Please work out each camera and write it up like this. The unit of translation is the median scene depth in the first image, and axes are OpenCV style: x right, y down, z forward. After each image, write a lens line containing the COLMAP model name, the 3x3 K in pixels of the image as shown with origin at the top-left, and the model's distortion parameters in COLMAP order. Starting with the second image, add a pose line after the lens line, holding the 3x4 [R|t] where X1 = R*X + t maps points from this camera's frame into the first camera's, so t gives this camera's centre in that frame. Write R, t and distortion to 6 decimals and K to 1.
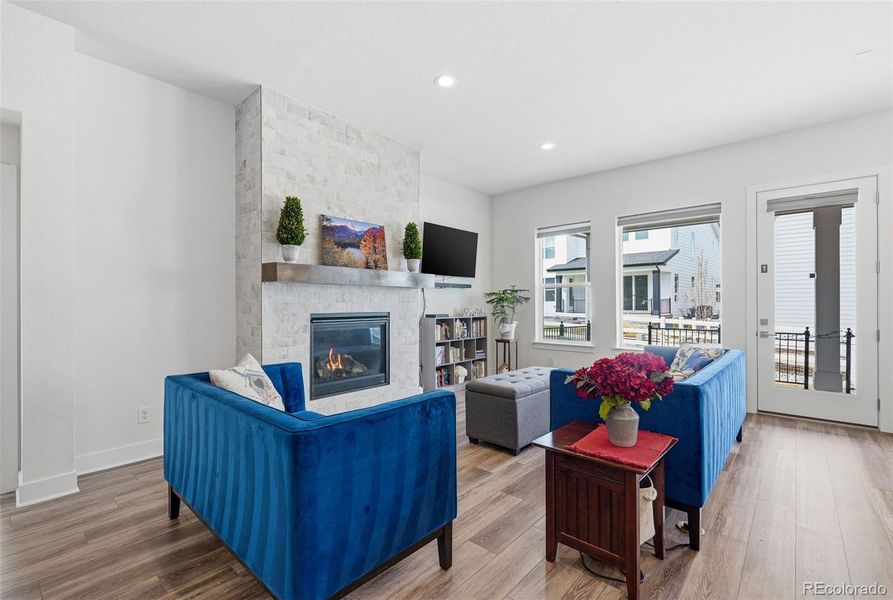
lens RADIAL K [[395.7, 0, 446.5], [0, 395.7, 300.0], [0, 0, 1]] dist [-0.000410, 0.000010]
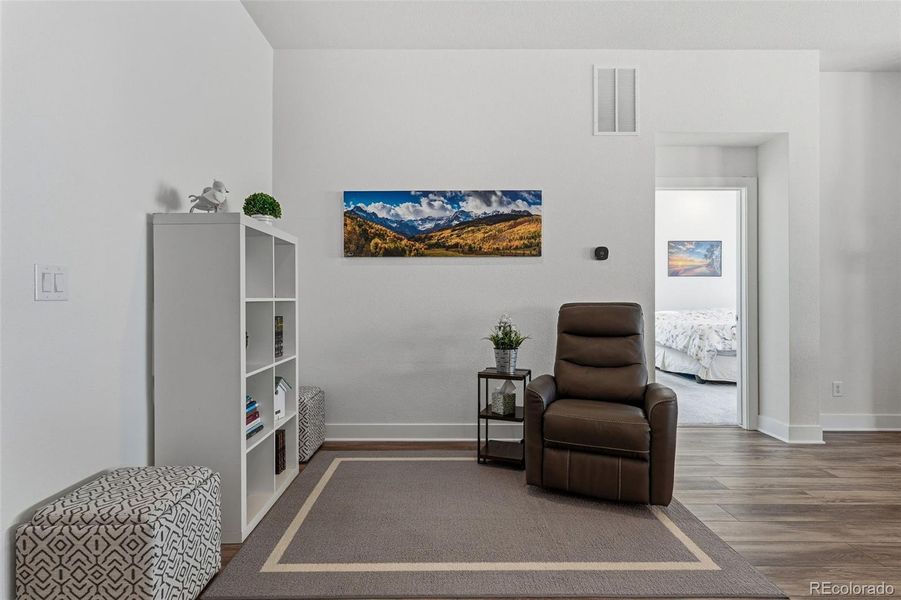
lens RADIAL K [[428.8, 0, 438.9], [0, 428.8, 300.6], [0, 0, 1]] dist [0.001421, 0.000354]
pose [[0.657715, 0.002451, -0.753263, -0.421827], [0.002223, 0.999984, 0.005195, 0.030815], [0.753263, -0.005091, 0.657699, -0.402582]]
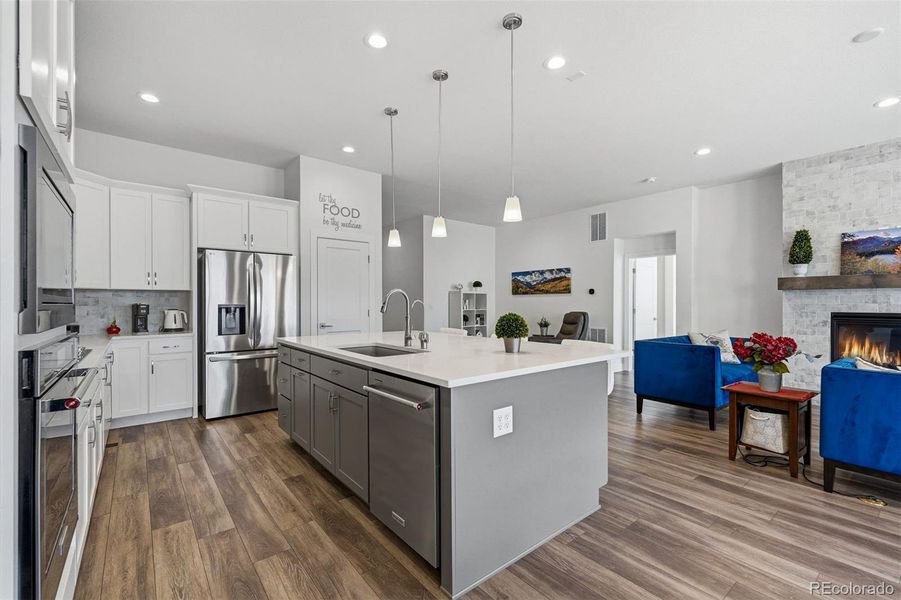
lens RADIAL K [[391.2, 0, 450.5], [0, 391.2, 300.0], [0, 0, 1]] dist [0.001587, 0.000562]
pose [[-0.165741, -0.006924, -0.986145, 0.927545], [0.004180, 0.999961, -0.007723, -0.000765], [0.986161, -0.005402, -0.165705, -0.016788]]
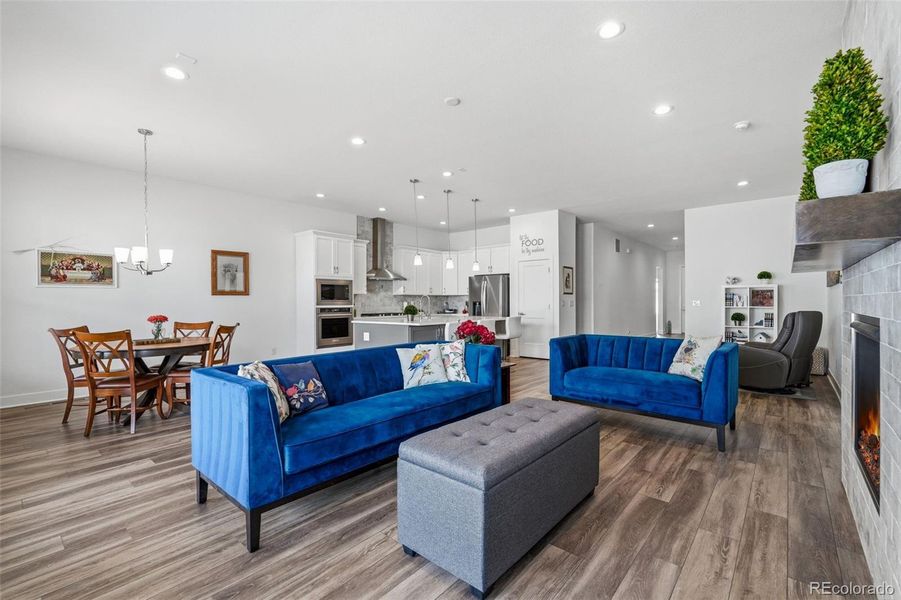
lens RADIAL K [[391.2, 0, 450.5], [0, 391.2, 300.0], [0, 0, 1]] dist [0.001587, 0.000562]
pose [[-0.999776, 0.004830, -0.020621, 0.265842], [0.005020, 0.999945, -0.009166, 0.011911], [0.020576, -0.009268, -0.999745, 1.306262]]
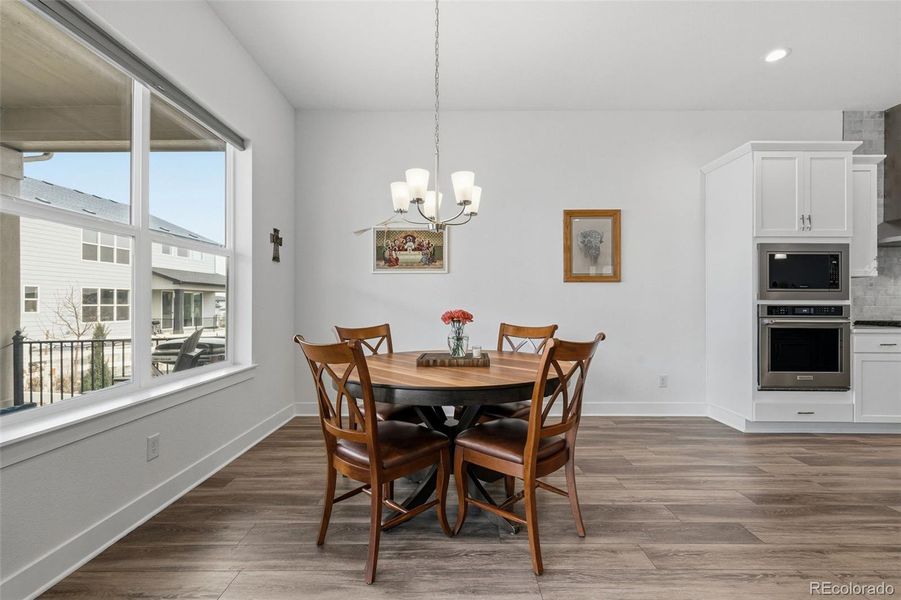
lens RADIAL K [[396.1, 0, 450.5], [0, 396.1, 300.0], [0, 0, 1]] dist [-0.000202, 0.000079]
pose [[-0.660440, 0.006694, 0.750849, 0.589666], [-0.007009, 0.999862, -0.015079, 0.032465], [-0.750846, -0.015221, -0.660302, 0.671422]]
